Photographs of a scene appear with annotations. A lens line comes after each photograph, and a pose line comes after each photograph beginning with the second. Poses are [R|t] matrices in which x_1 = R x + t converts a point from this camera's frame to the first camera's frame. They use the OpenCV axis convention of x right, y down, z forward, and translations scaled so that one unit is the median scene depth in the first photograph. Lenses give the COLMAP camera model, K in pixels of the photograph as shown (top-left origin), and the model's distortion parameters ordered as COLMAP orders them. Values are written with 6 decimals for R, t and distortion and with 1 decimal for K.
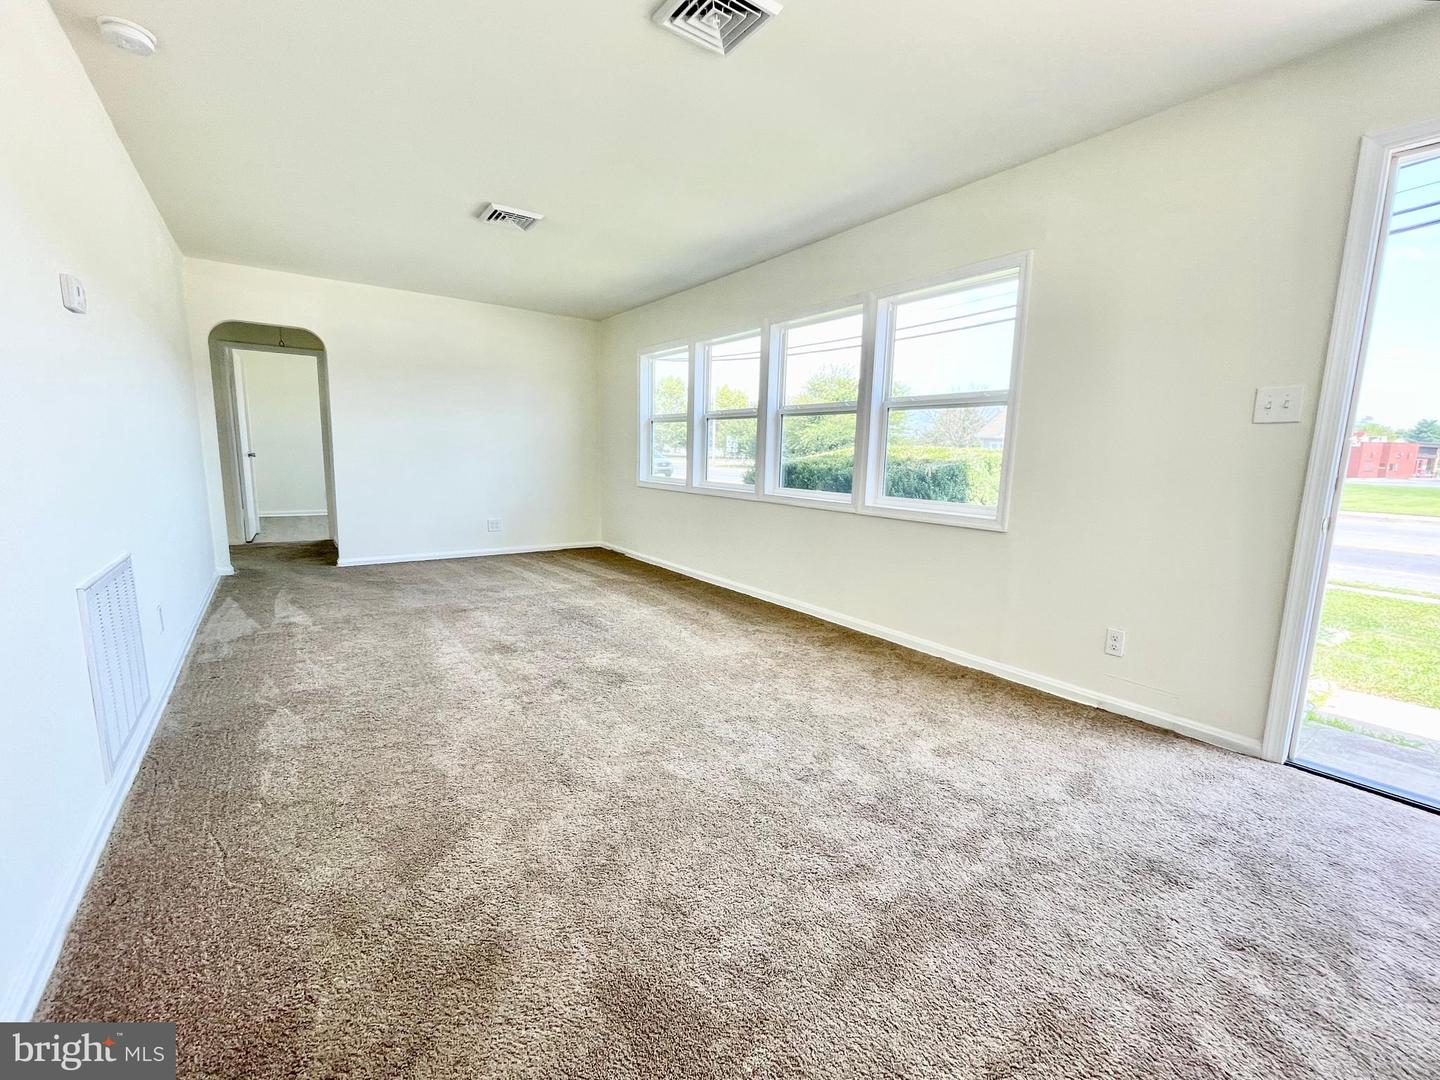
lens RADIAL K [[594.7, 0, 728.2], [0, 594.7, 542.6], [0, 0, 1]] dist [-0.001792, 0.000418]
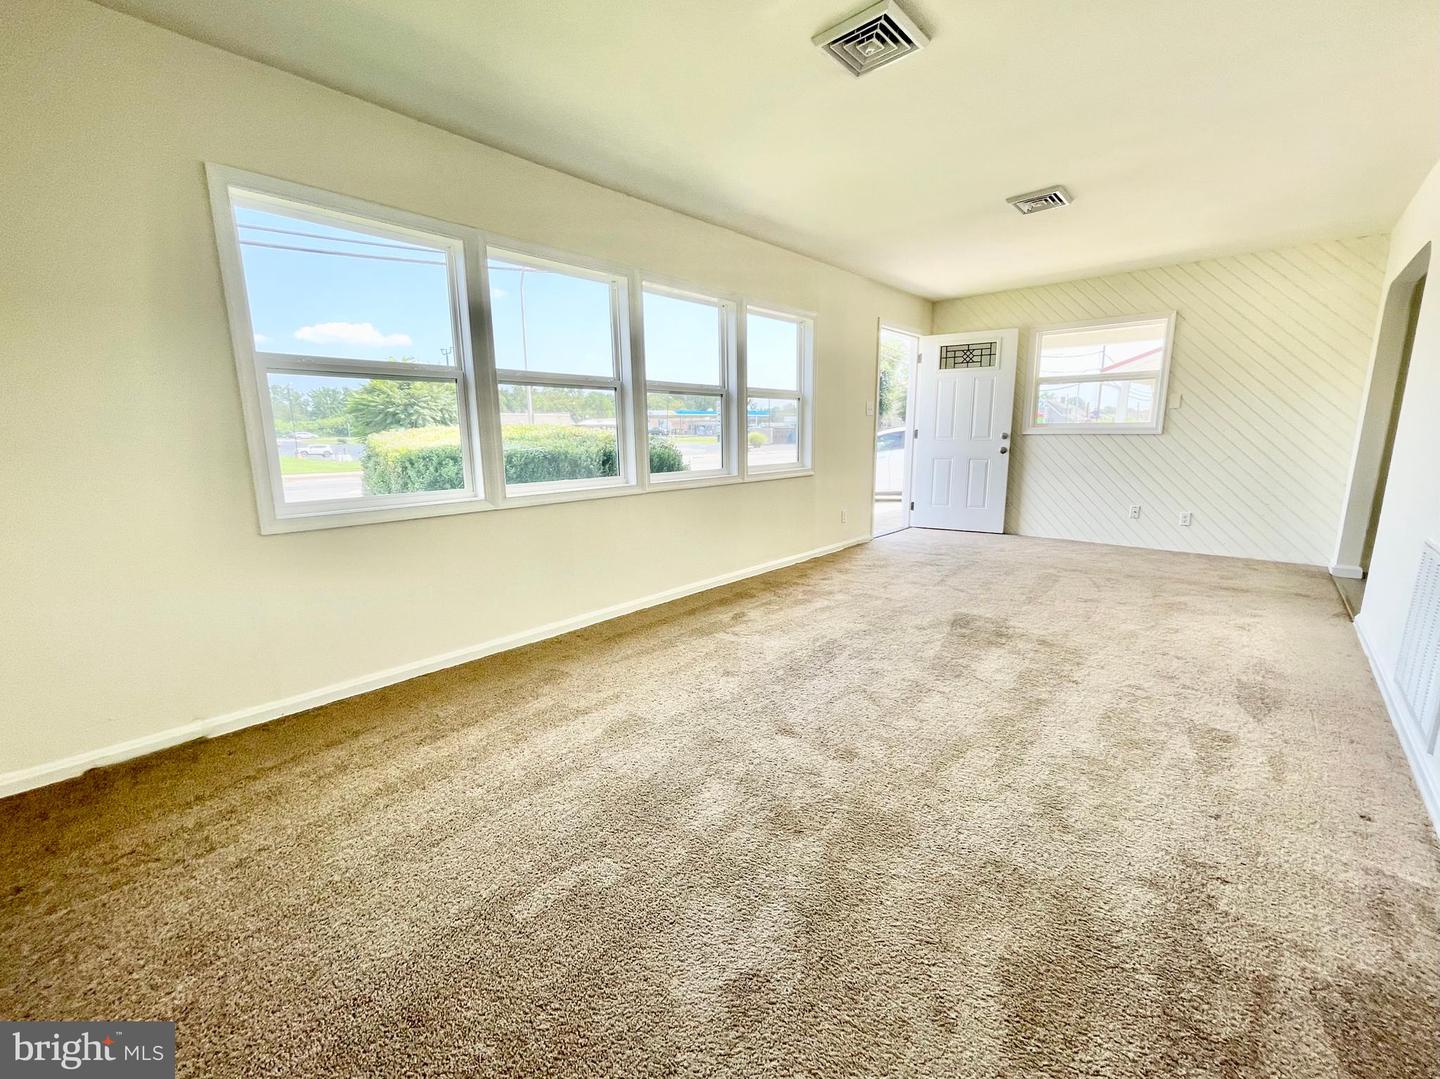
lens RADIAL K [[594.7, 0, 728.2], [0, 594.7, 542.1], [0, 0, 1]] dist [-0.001792, 0.000418]
pose [[-0.200763, -0.196185, 0.959795, -0.848711], [0.157845, 0.960463, 0.229339, -0.191361], [-0.966840, 0.197541, -0.161858, 1.123918]]
